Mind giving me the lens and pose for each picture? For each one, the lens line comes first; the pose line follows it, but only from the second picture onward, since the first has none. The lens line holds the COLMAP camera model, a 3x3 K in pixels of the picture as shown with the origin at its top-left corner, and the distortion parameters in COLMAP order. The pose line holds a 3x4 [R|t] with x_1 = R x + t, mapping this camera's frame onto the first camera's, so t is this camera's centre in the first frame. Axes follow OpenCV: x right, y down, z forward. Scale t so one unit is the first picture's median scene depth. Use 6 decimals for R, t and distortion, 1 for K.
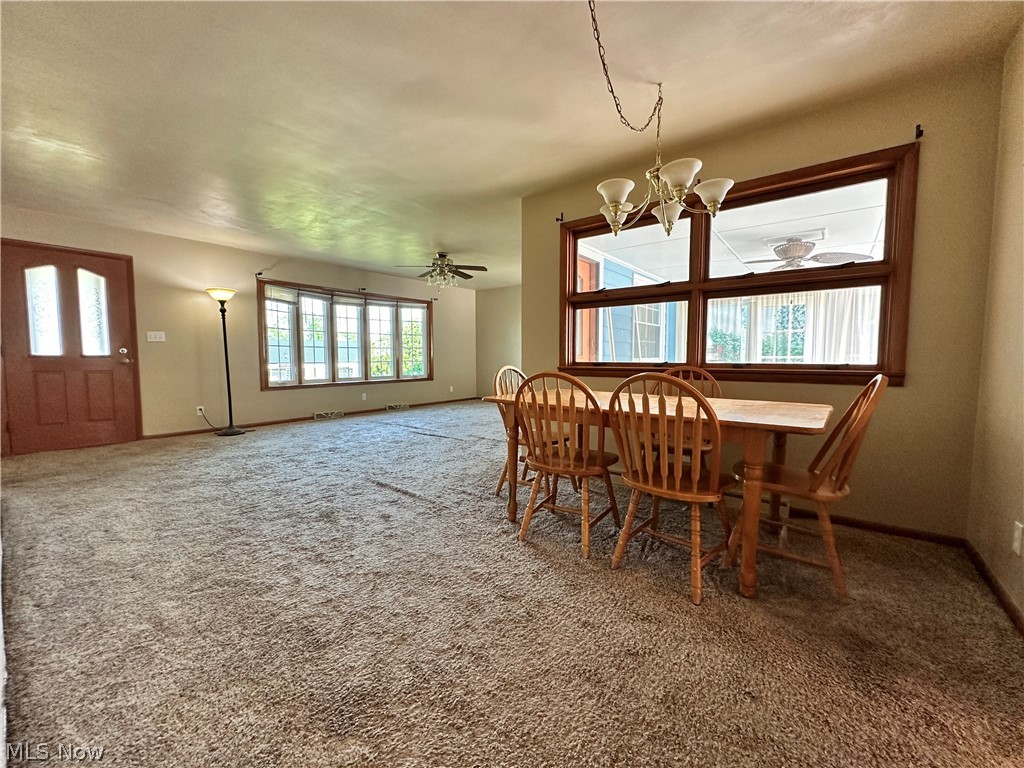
lens RADIAL K [[408.4, 0, 513.2], [0, 408.4, 383.8], [0, 0, 1]] dist [-0.003011, 0.000105]
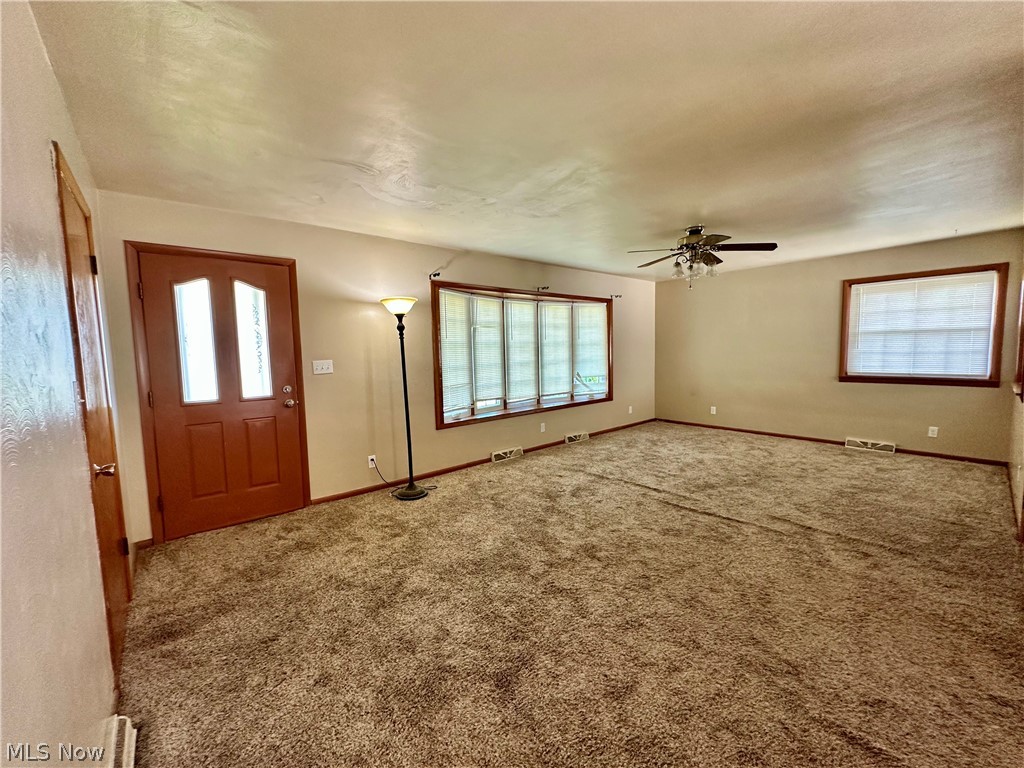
lens RADIAL K [[408.4, 0, 510.8], [0, 408.4, 382.7], [0, 0, 1]] dist [-0.003011, 0.000105]
pose [[0.980337, -0.005322, -0.197257, -0.375795], [0.008677, 0.999832, 0.016150, -0.091659], [0.197137, -0.017545, 0.980219, 0.322266]]
